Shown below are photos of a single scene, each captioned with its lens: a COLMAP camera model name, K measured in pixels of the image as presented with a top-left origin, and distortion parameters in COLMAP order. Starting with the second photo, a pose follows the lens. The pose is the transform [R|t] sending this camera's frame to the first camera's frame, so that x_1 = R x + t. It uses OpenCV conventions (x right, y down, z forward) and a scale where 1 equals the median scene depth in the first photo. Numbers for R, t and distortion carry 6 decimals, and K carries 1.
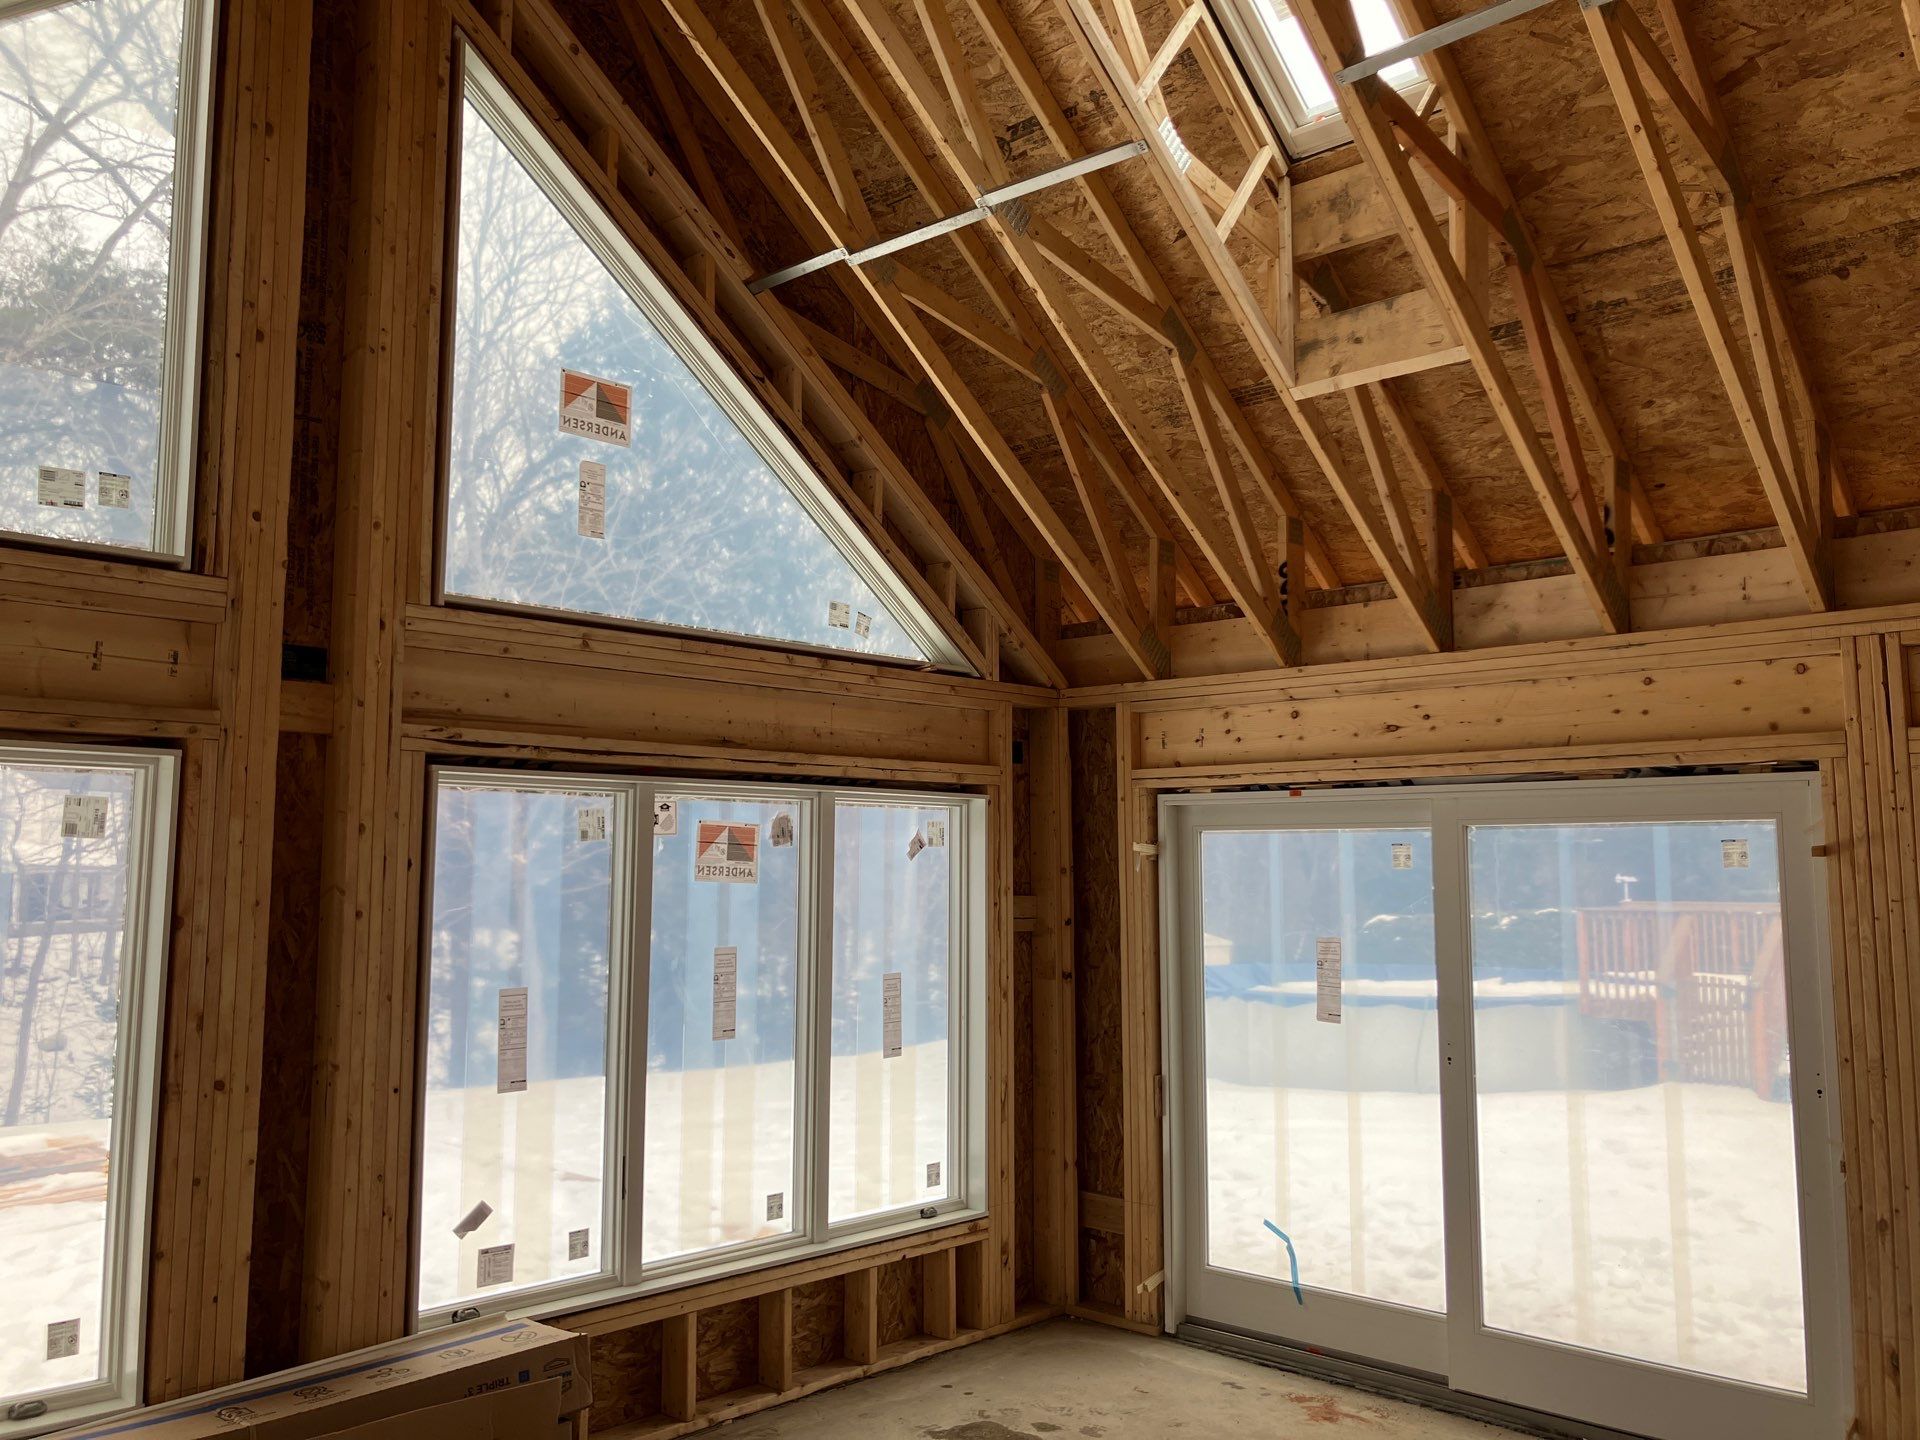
lens RADIAL K [[1575.7, 0, 960.7], [0, 1575.7, 714.4], [0, 0, 1]] dist [0.049618, -0.060182]
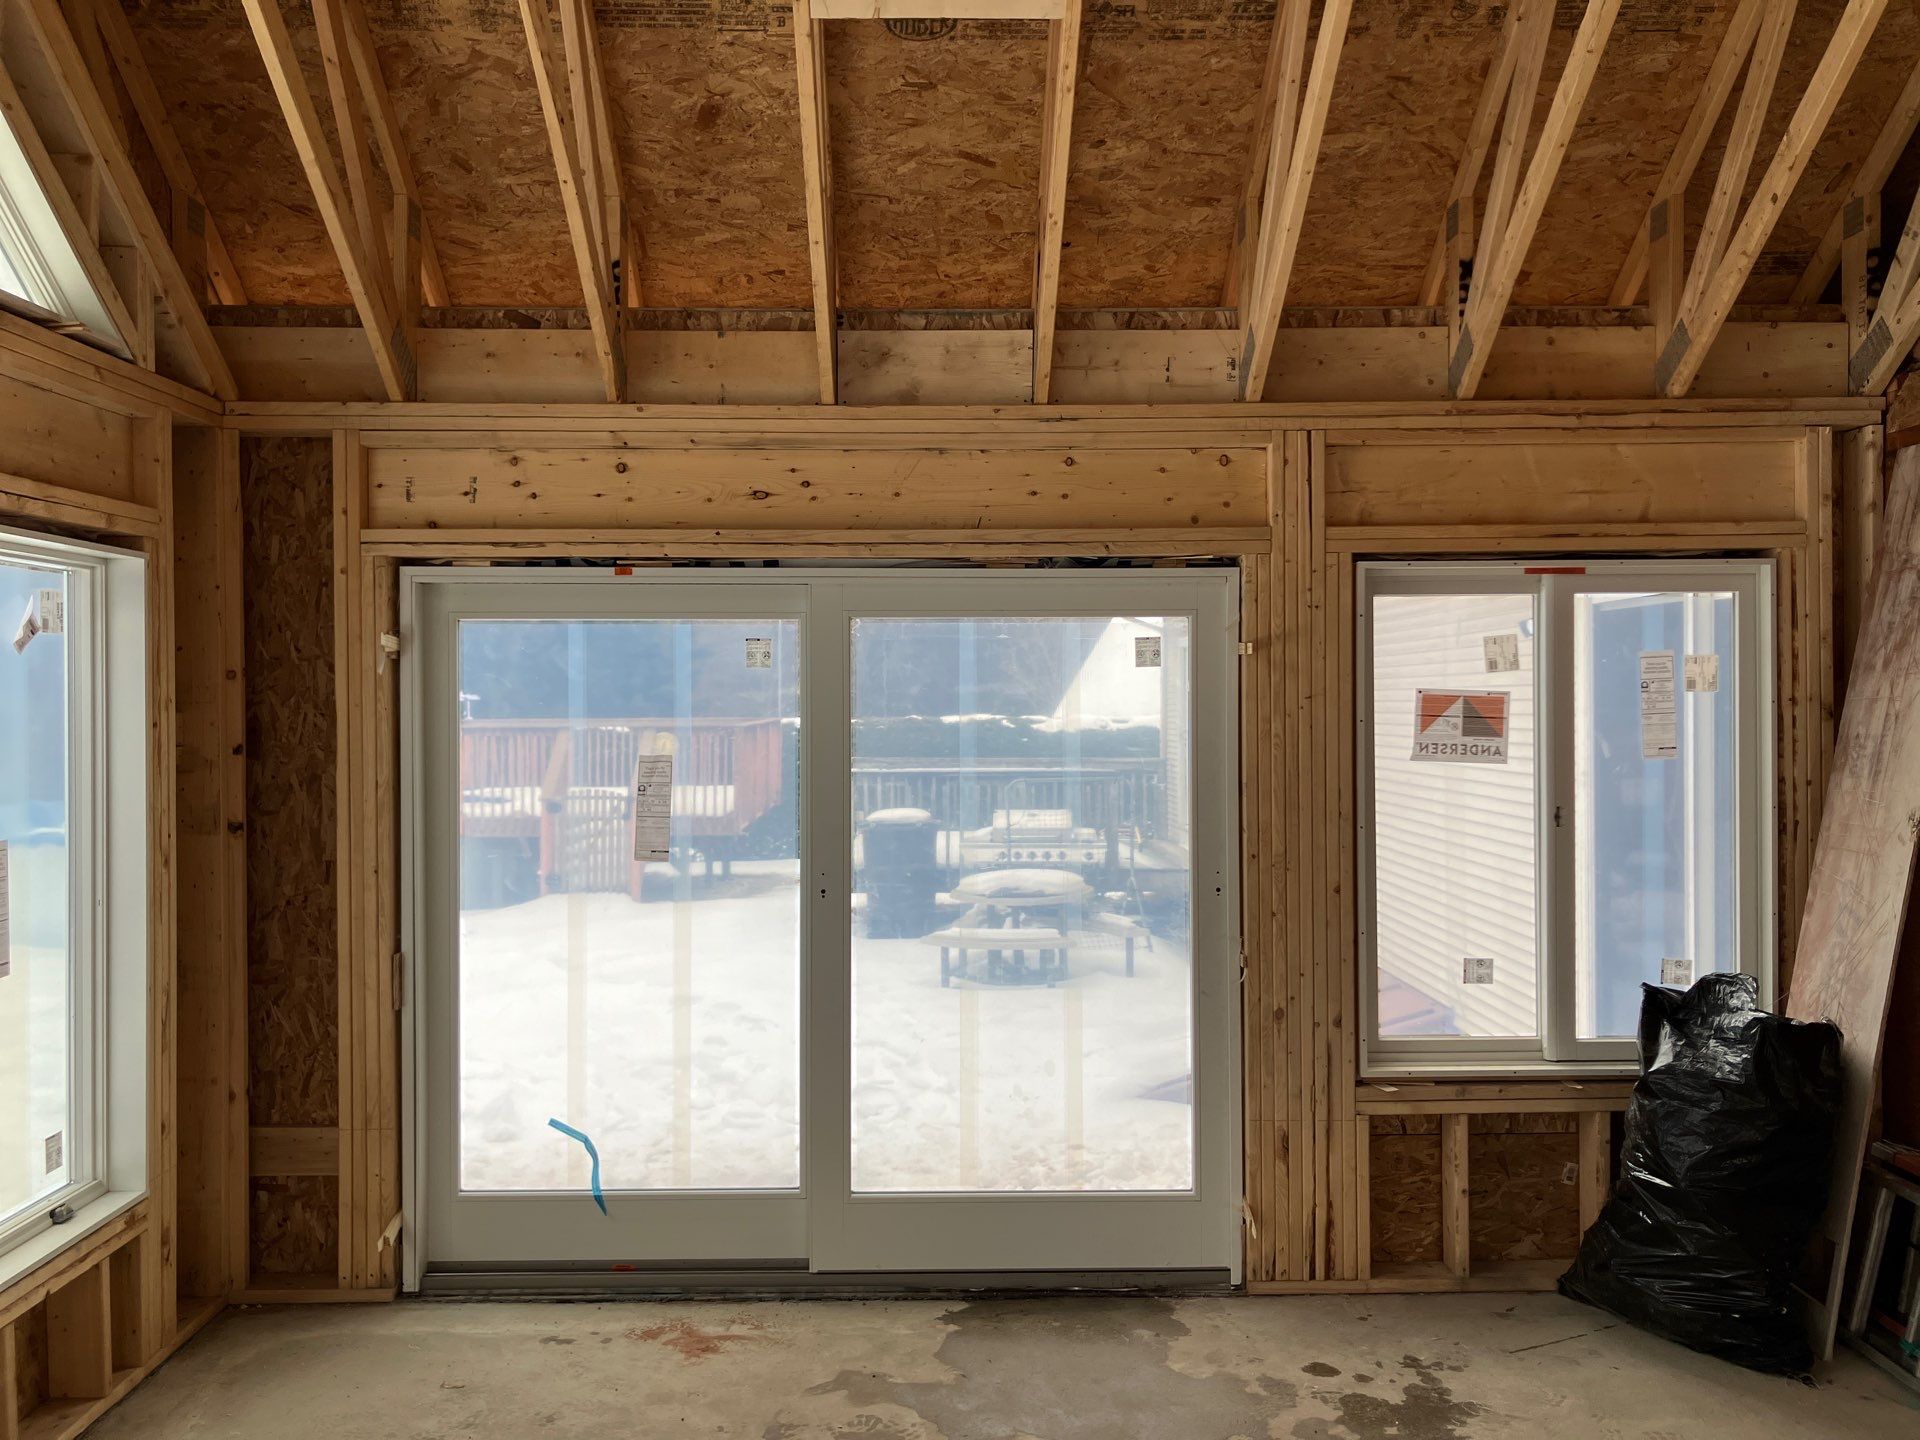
lens RADIAL K [[1575.7, 0, 956.5], [0, 1575.7, 709.8], [0, 0, 1]] dist [0.049618, -0.060182]
pose [[0.717809, -0.013331, 0.696112, -0.205151], [-0.065607, 0.994073, 0.086689, 0.039429], [-0.693142, -0.107896, 0.712680, 0.332926]]
